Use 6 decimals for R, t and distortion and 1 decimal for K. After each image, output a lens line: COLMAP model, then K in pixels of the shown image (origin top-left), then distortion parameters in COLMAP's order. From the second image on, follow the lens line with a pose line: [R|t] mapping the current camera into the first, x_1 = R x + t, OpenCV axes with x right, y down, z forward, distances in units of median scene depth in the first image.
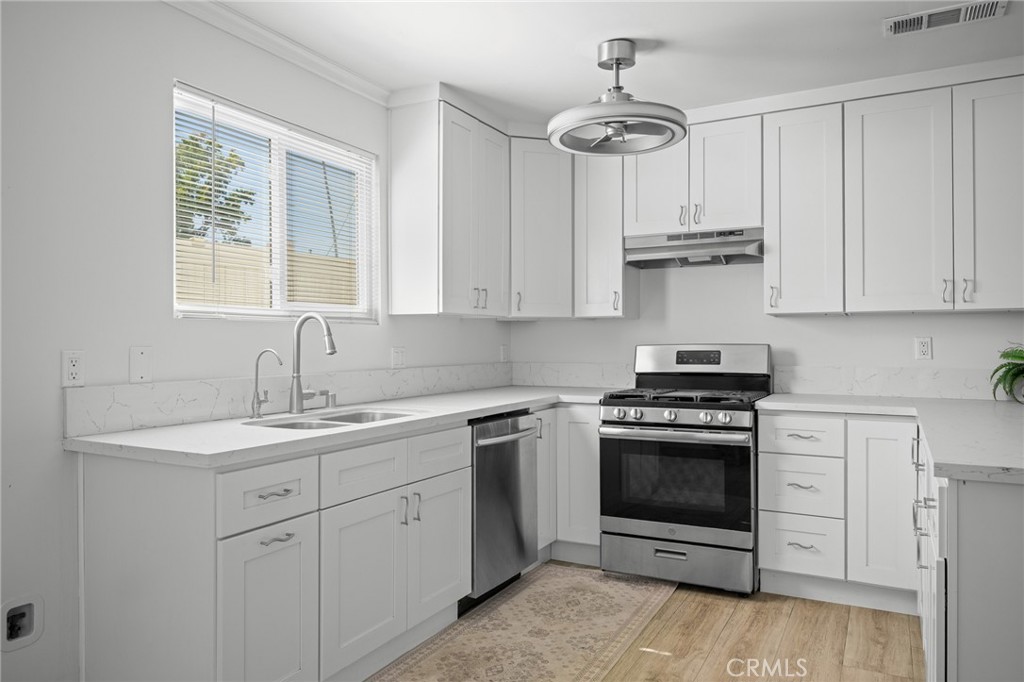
lens RADIAL K [[692.6, 0, 520.1], [0, 692.6, 336.2], [0, 0, 1]] dist [0.002482, 0.001271]
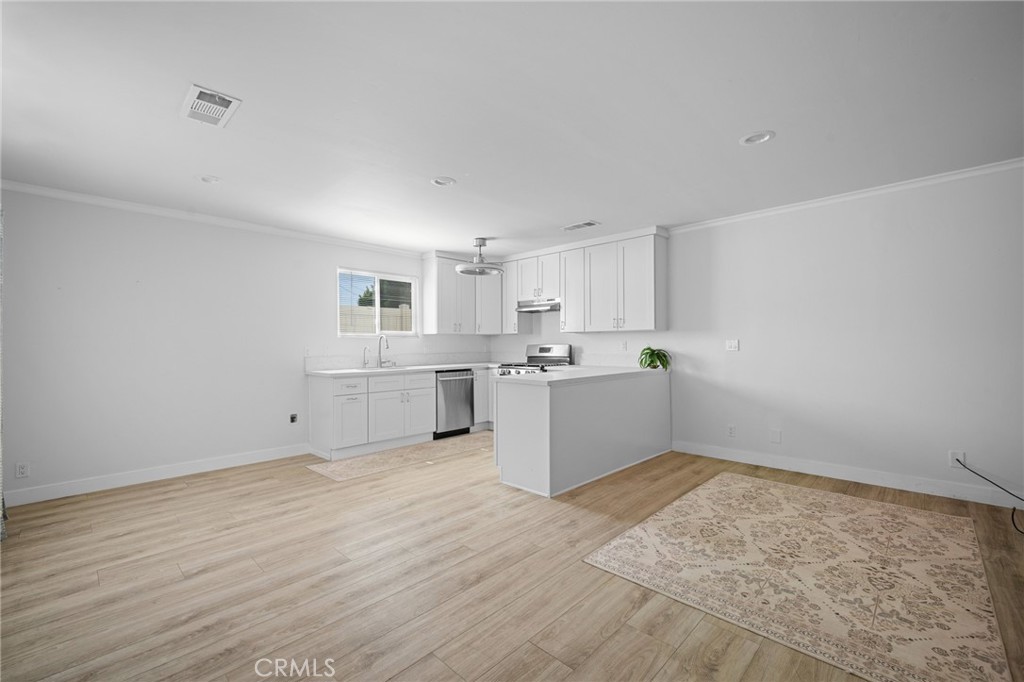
lens RADIAL K [[427.7, 0, 519.9], [0, 427.7, 344.2], [0, 0, 1]] dist [-0.000266, 0.000481]
pose [[0.964051, -0.003597, -0.265692, 0.680337], [0.006708, 0.999919, 0.010802, -0.008126], [0.265632, -0.012196, 0.963997, -0.573598]]
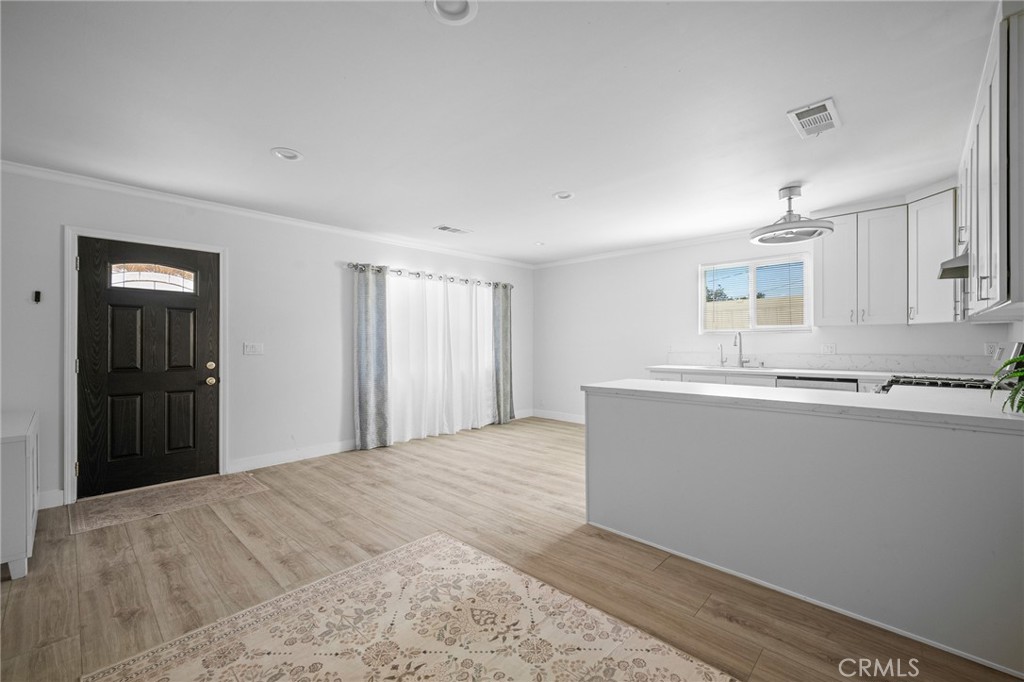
lens RADIAL K [[427.7, 0, 513.9], [0, 427.7, 339.6], [0, 0, 1]] dist [-0.000266, 0.000481]
pose [[-0.261570, -0.003604, -0.965178, 1.349324], [0.013064, 0.999888, -0.007274, 0.001882], [0.965096, -0.014512, -0.261493, 0.505153]]
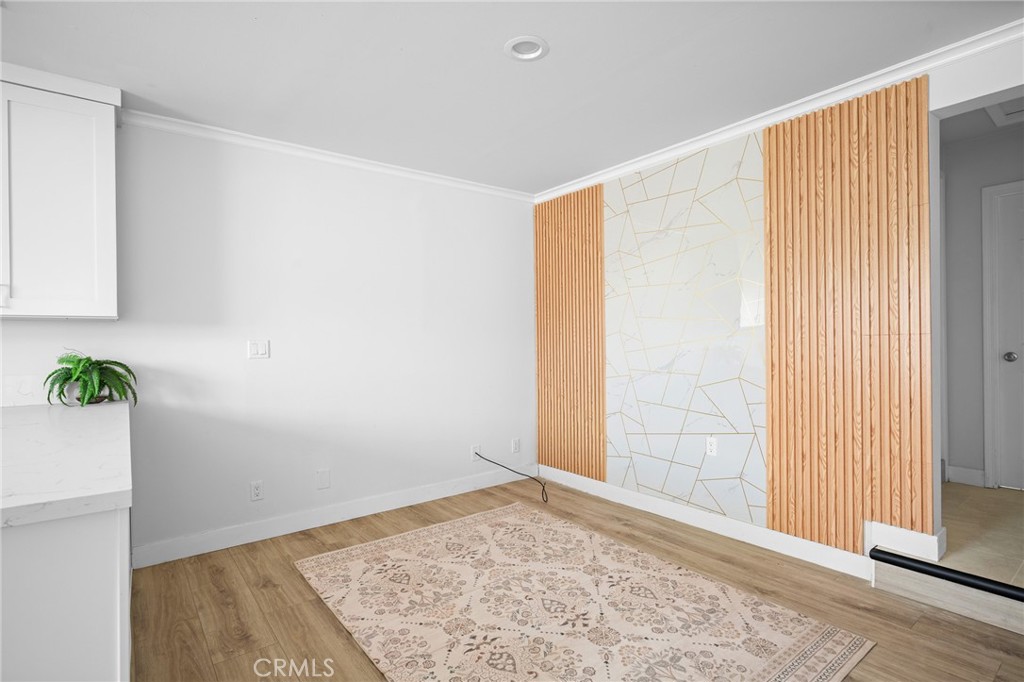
lens RADIAL K [[500.4, 0, 510.2], [0, 500.4, 338.5], [0, 0, 1]] dist [-0.000200, -0.000602]
pose [[0.411503, 0.003975, 0.911400, 0.290693], [0.002967, 0.999979, -0.005701, 0.000189], [-0.911404, 0.005050, 0.411483, 0.066660]]
